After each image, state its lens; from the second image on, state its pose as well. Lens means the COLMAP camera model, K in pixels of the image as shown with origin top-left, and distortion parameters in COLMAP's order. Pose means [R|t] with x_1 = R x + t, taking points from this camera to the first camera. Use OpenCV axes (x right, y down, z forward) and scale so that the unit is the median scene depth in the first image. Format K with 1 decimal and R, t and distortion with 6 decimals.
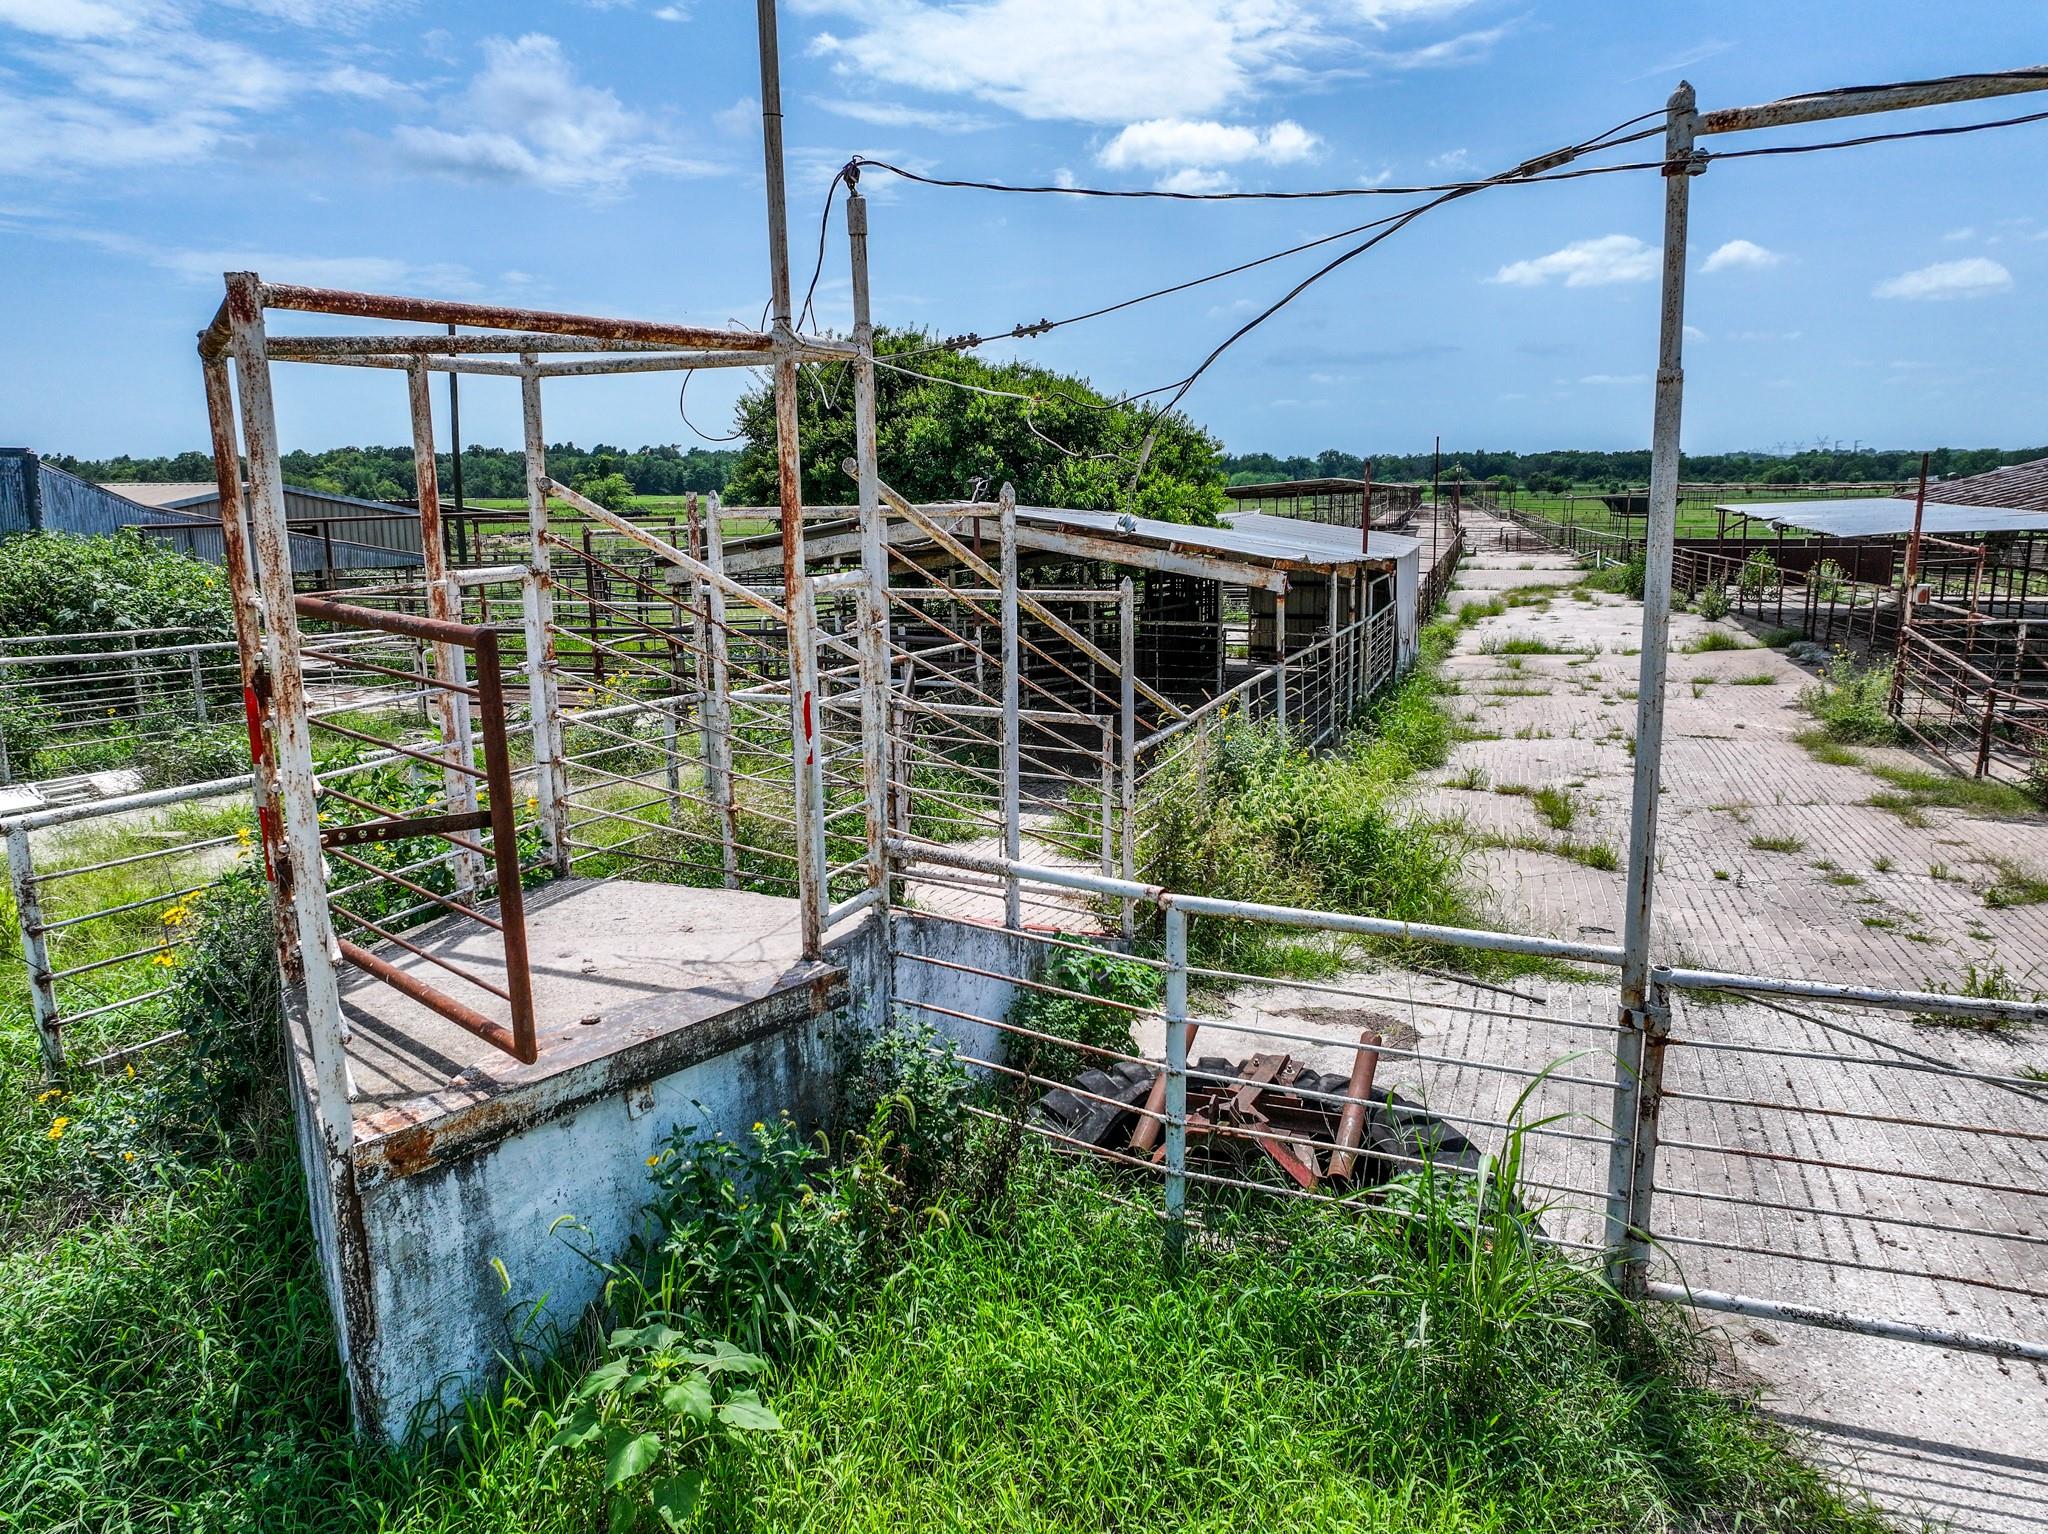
lens RADIAL K [[1443.5, 0, 1031.8], [0, 1443.5, 772.4], [0, 0, 1]] dist [0.000681, 0.025560]
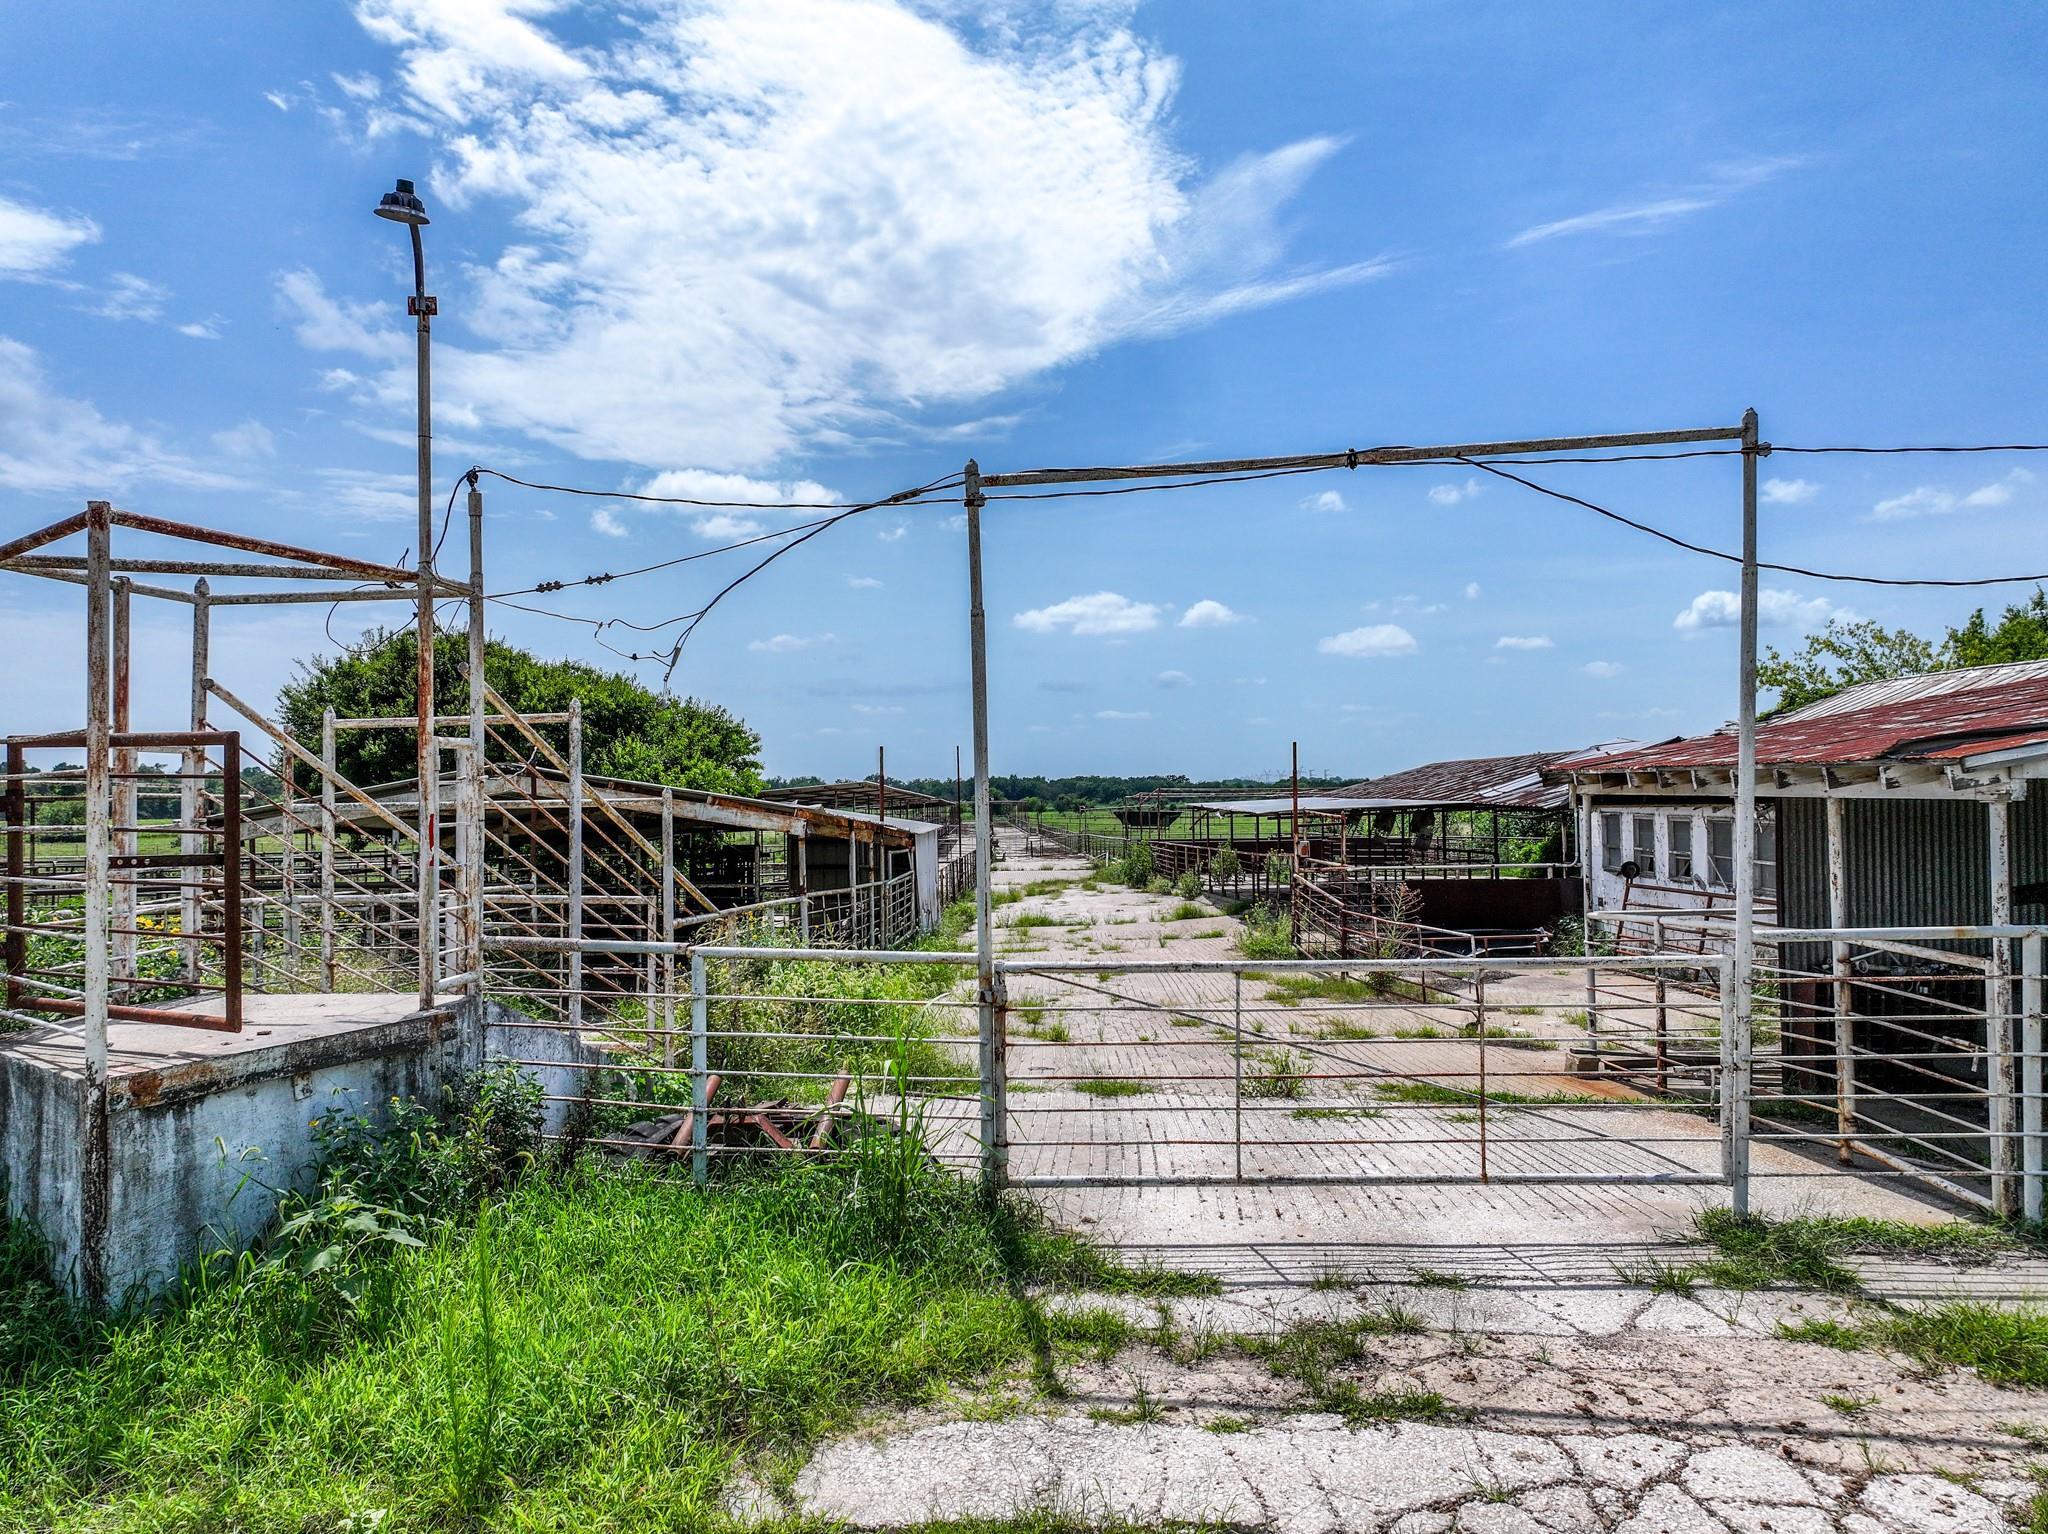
lens RADIAL K [[1455.8, 0, 1028.4], [0, 1455.8, 765.6], [0, 0, 1]] dist [-0.011394, 0.027250]
pose [[0.954515, 0.010334, 0.297984, -0.019336], [0.056900, 0.974720, -0.216064, 0.205244], [-0.292684, 0.223192, 0.929796, -0.437641]]
